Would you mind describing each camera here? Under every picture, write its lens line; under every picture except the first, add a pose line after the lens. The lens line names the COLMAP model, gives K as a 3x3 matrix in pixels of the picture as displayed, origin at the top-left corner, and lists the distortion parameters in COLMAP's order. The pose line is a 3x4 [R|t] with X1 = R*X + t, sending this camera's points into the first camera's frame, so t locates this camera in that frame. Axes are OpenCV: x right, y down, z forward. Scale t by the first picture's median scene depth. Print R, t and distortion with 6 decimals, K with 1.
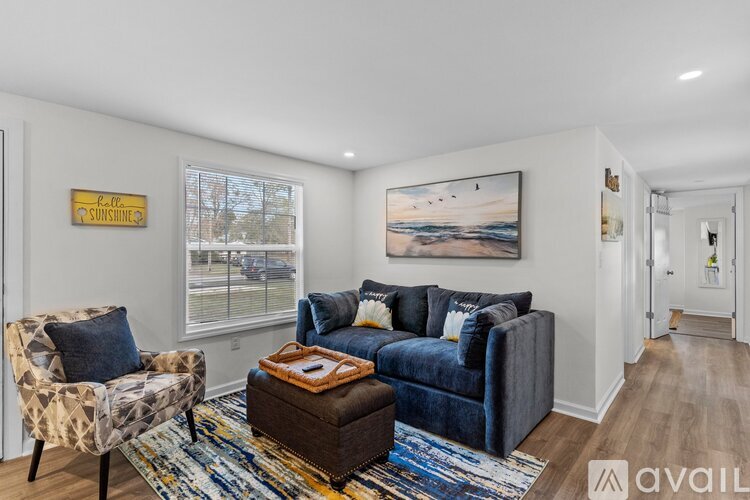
lens RADIAL K [[376.4, 0, 374.2], [0, 376.4, 251.2], [0, 0, 1]] dist [0.006739, -0.000983]
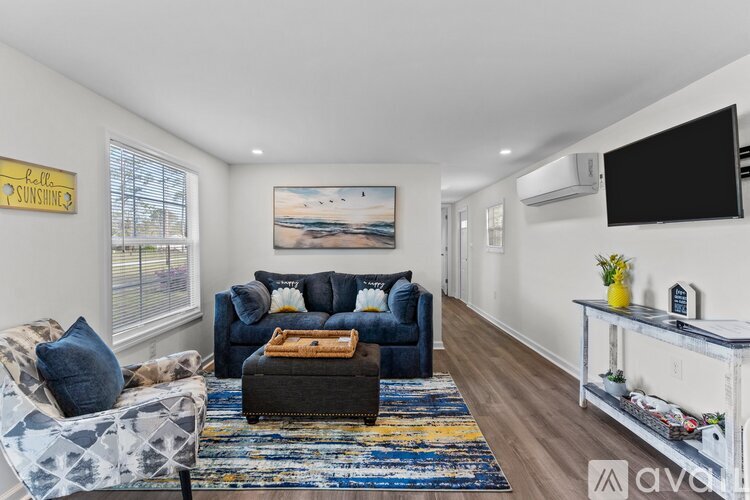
lens RADIAL K [[361.6, 0, 374.7], [0, 361.6, 246.8], [0, 0, 1]] dist [-0.000271, 0.000299]
pose [[0.748296, -0.011069, 0.663273, -0.573599], [0.005101, 0.999927, 0.010933, -0.001171], [-0.663346, -0.004798, 0.748298, 0.035424]]
